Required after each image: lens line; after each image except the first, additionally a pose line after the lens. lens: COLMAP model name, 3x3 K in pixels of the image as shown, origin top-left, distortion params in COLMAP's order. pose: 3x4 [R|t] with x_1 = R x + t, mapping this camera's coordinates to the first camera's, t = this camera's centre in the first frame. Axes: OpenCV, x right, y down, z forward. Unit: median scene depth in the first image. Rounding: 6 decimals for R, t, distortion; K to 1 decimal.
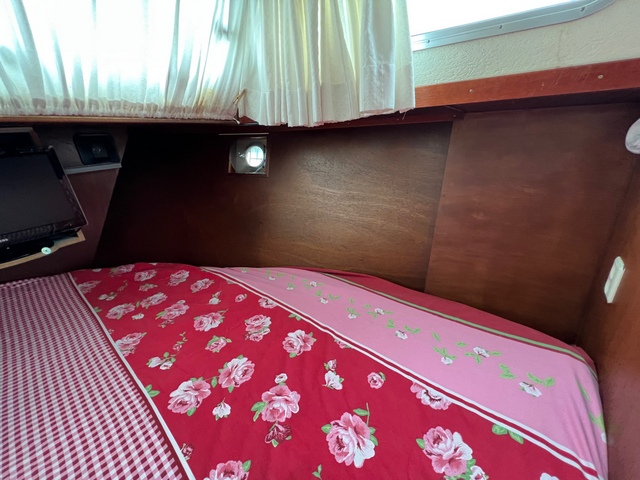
lens RADIAL K [[256.2, 0, 318.9], [0, 256.2, 240.0], [0, 0, 1]] dist [0.000376, -0.000197]
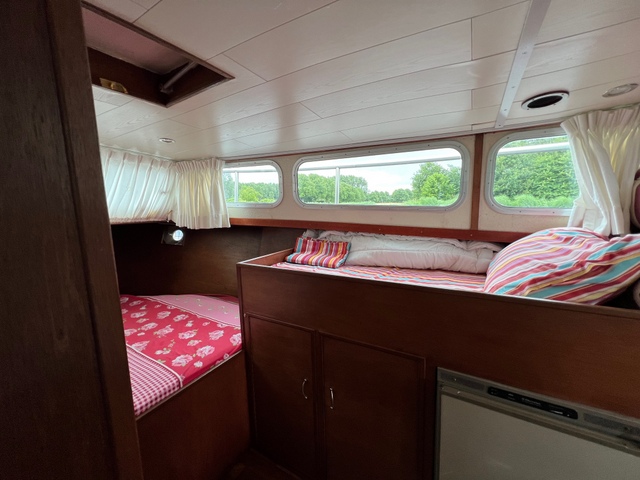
lens RADIAL K [[255.6, 0, 318.7], [0, 255.6, 240.1], [0, 0, 1]] dist [-0.002615, 0.000488]
pose [[0.982091, 0.032302, 0.185617, 0.606634], [0.013240, 0.970925, -0.239018, 0.243723], [-0.187941, 0.237195, 0.953109, -1.405889]]
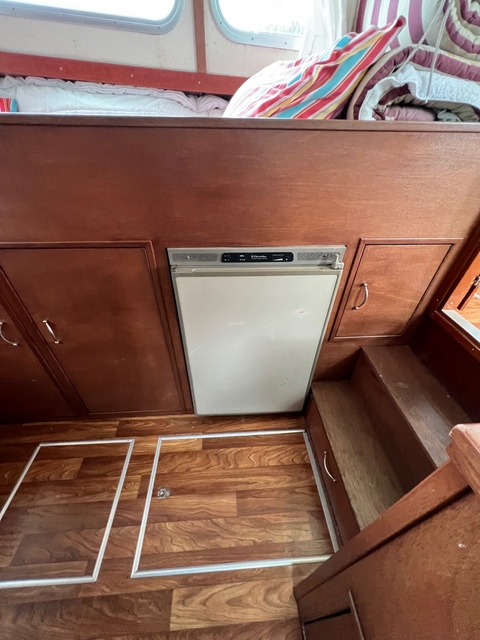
lens RADIAL K [[255.6, 0, 238.5], [0, 255.6, 319.0], [0, 0, 1]] dist [-0.002615, 0.000488]
pose [[0.704131, -0.353647, 0.615738, 0.856251], [0.179786, 0.927688, 0.327219, 0.479543], [-0.686933, -0.119704, 0.716794, -1.167482]]
